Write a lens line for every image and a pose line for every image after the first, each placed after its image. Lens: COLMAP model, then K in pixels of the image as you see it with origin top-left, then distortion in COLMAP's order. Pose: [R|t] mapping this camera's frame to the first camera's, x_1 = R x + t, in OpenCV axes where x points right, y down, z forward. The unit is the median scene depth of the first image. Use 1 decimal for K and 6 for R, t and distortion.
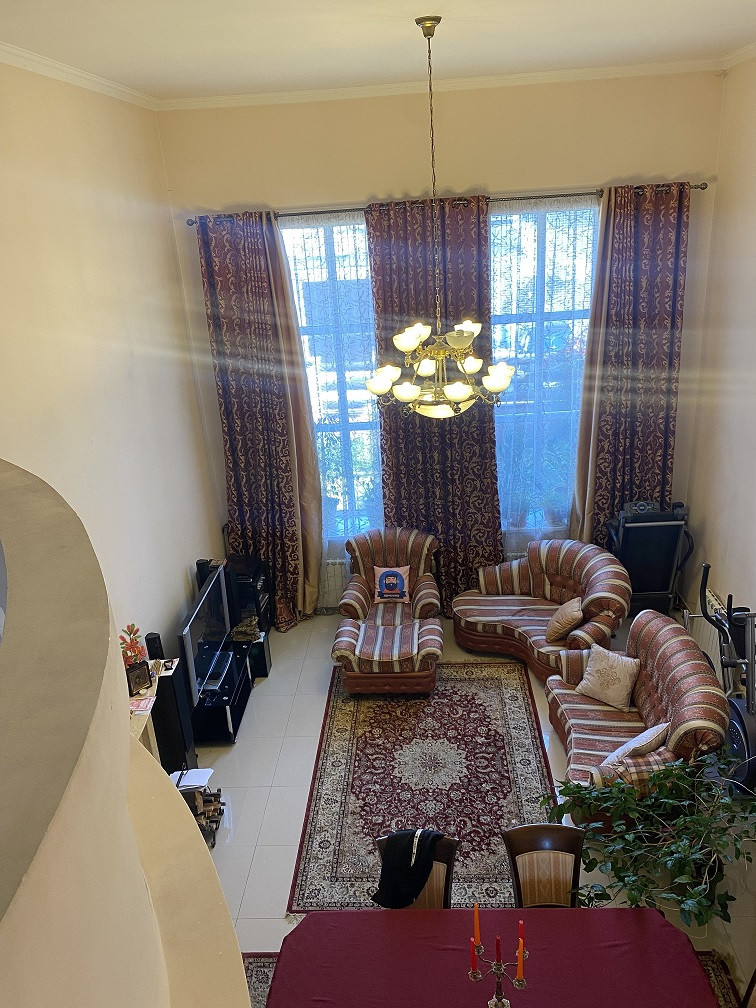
lens RADIAL K [[780.0, 0, 379.9], [0, 780.0, 486.0], [0, 0, 1]] dist [0.107105, -0.093387]
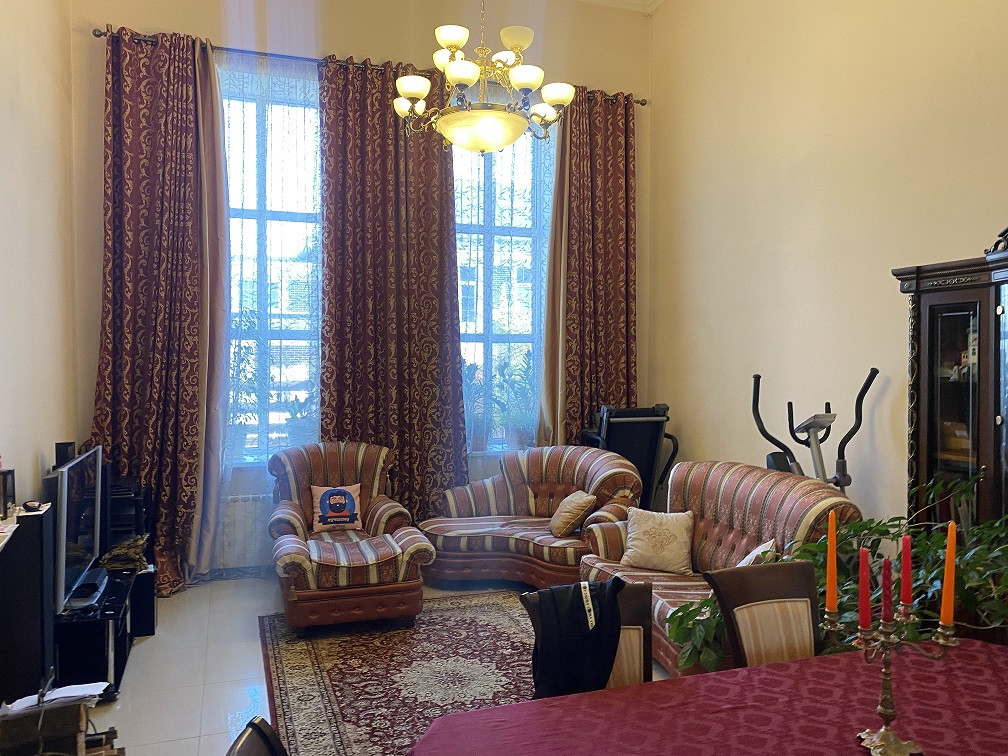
lens RADIAL K [[758.2, 0, 482.9], [0, 758.2, 377.9], [0, 0, 1]] dist [0.075895, -0.093754]
pose [[0.924092, 0.066815, 0.376285, -0.146278], [0.076226, 0.932591, -0.352794, 0.294652], [-0.374492, 0.354697, 0.856707, 0.297613]]
